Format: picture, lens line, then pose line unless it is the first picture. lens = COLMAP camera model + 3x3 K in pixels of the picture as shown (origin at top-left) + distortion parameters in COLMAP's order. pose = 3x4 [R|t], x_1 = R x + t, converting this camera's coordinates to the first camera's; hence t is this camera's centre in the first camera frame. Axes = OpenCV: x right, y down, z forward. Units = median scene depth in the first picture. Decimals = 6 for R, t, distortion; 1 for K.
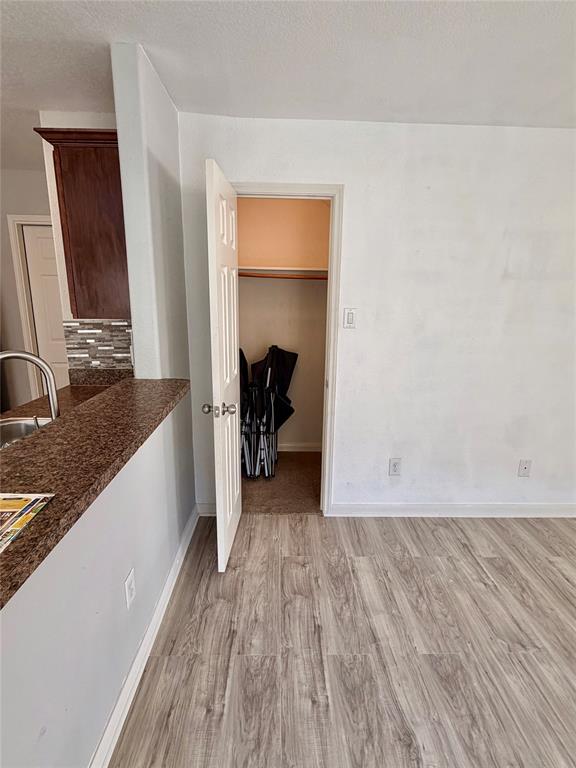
lens RADIAL K [[394.7, 0, 287.9], [0, 394.7, 381.8], [0, 0, 1]] dist [0.001756, 0.000086]
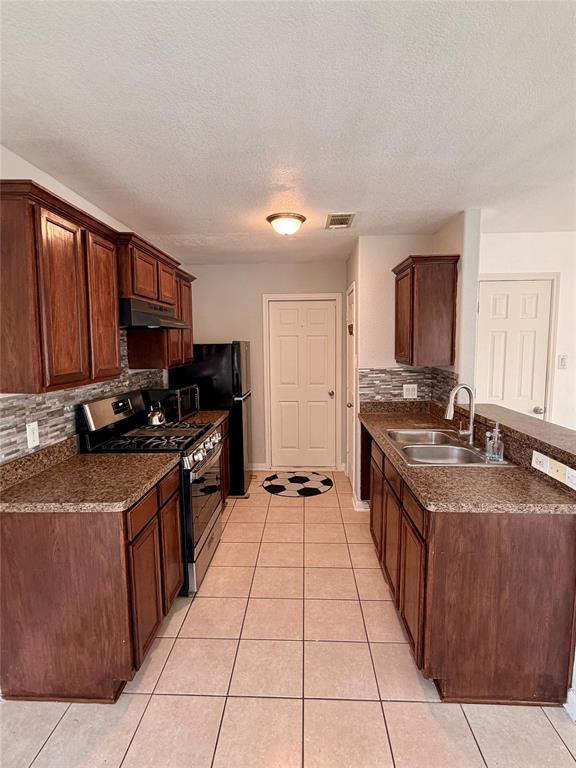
lens RADIAL K [[394.7, 0, 287.9], [0, 394.7, 381.8], [0, 0, 1]] dist [0.001756, 0.000086]
pose [[0.997543, -0.019078, -0.067404, -0.725724], [0.010992, 0.992910, -0.118359, 0.062917], [0.069185, 0.117328, 0.990680, -0.446966]]
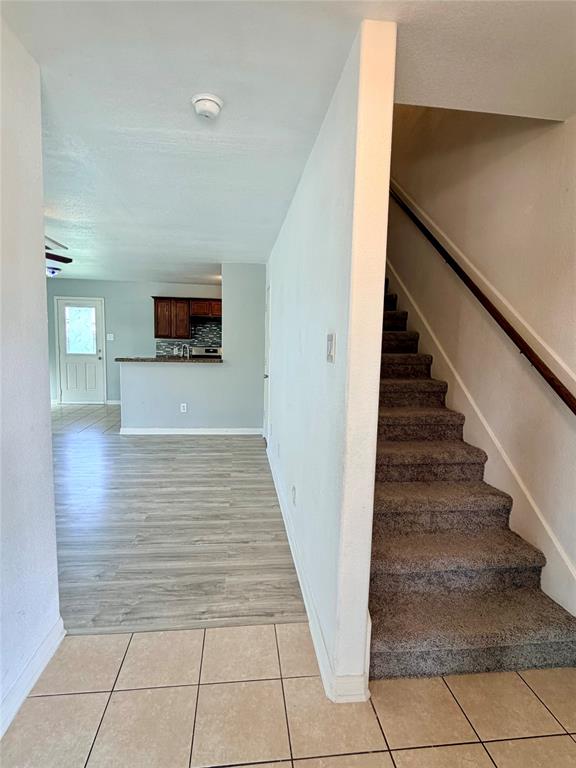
lens RADIAL K [[413.6, 0, 286.0], [0, 413.6, 386.8], [0, 0, 1]] dist [-0.001286, -0.000206]
pose [[0.088573, 0.097225, -0.991313, 2.215280], [-0.239381, 0.968135, 0.073564, -0.117411], [0.966877, 0.230786, 0.109024, 0.912334]]
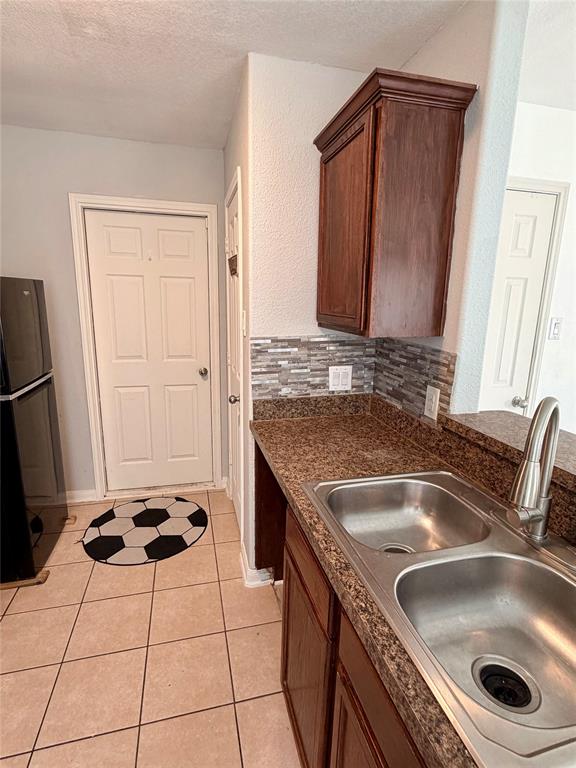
lens RADIAL K [[394.7, 0, 287.9], [0, 394.7, 381.8], [0, 0, 1]] dist [0.001756, 0.000086]
pose [[0.973346, -0.042739, 0.225326, -0.667125], [0.044119, 0.999026, -0.001091, -0.064502], [-0.225060, 0.011003, 0.974283, 0.245750]]
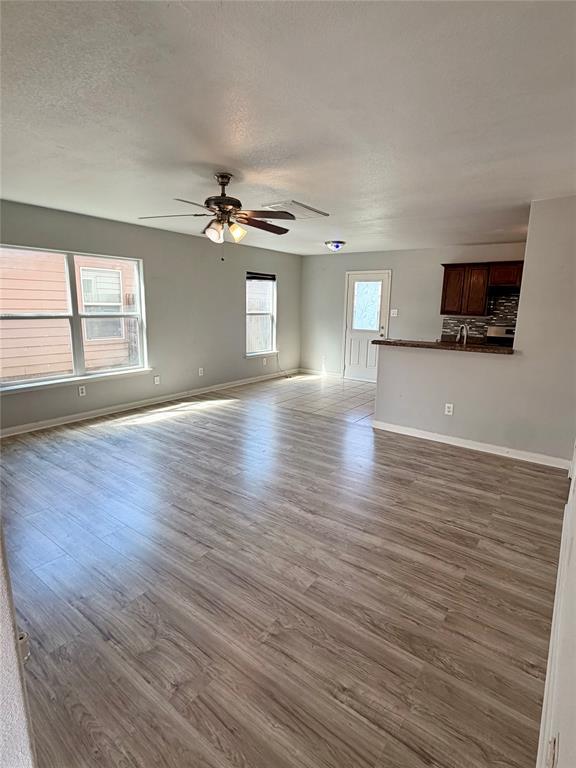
lens RADIAL K [[394.7, 0, 287.9], [0, 394.7, 381.8], [0, 0, 1]] dist [0.001756, 0.000086]
pose [[-0.617617, 0.123251, -0.776761, 1.568929], [-0.201962, 0.929670, 0.308098, -0.190494], [0.760105, 0.347163, -0.549288, 1.006179]]
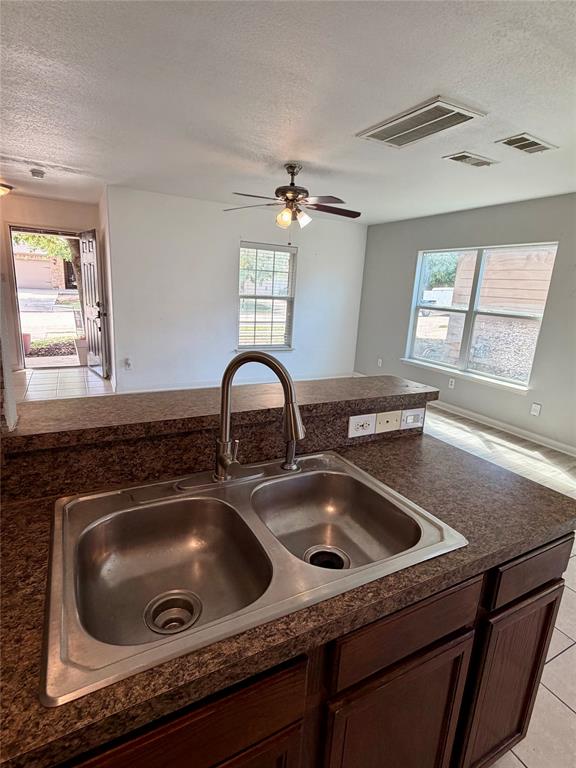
lens RADIAL K [[394.7, 0, 287.9], [0, 394.7, 381.8], [0, 0, 1]] dist [0.001756, 0.000086]
pose [[-0.446122, -0.250704, 0.859141, -0.735076], [0.134170, 0.930380, 0.341162, -0.145929], [-0.884858, 0.267471, -0.381426, 0.668319]]
